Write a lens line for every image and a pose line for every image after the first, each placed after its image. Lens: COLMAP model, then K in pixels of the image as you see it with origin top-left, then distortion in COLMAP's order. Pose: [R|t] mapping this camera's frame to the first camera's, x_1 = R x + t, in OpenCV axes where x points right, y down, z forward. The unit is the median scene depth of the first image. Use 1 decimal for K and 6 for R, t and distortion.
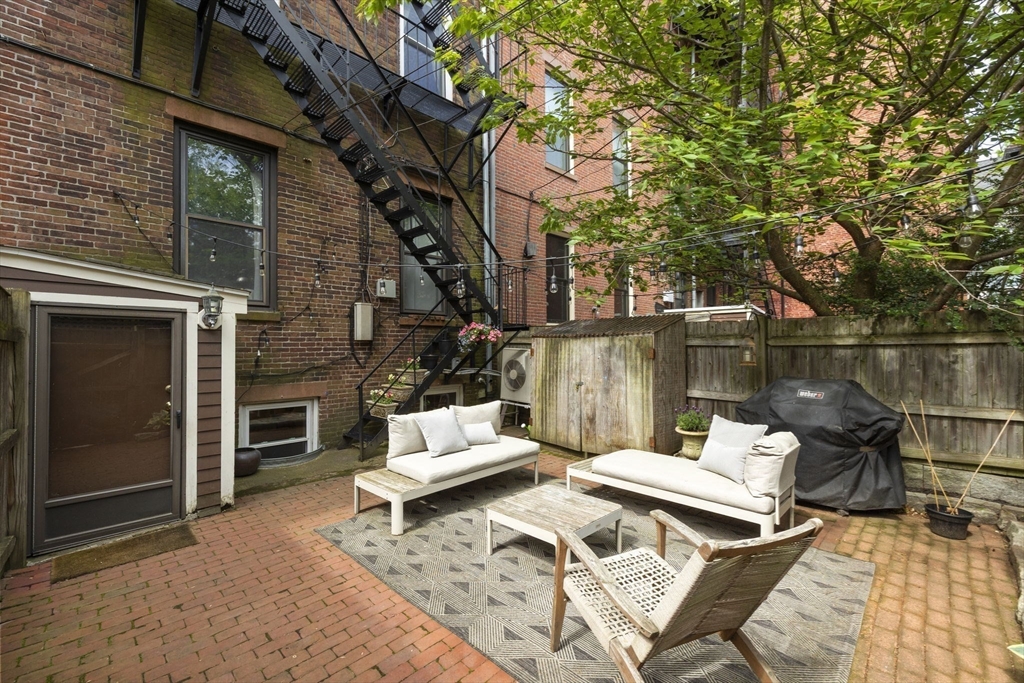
lens RADIAL K [[433.9, 0, 514.6], [0, 433.9, 340.0], [0, 0, 1]] dist [0.002872, 0.000111]
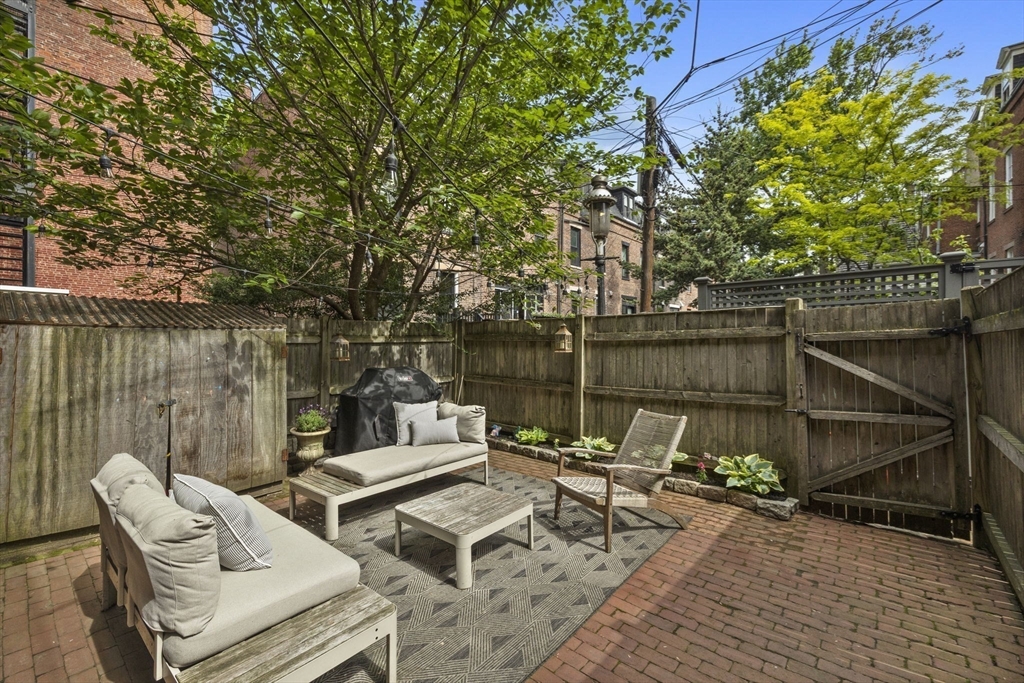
lens RADIAL K [[433.9, 0, 514.5], [0, 433.9, 340.9], [0, 0, 1]] dist [0.002872, 0.000111]
pose [[-0.080641, 0.010028, 0.996693, -0.686598], [-0.010921, 0.999880, -0.010944, 0.017908], [-0.996683, -0.011767, -0.080521, 0.743534]]
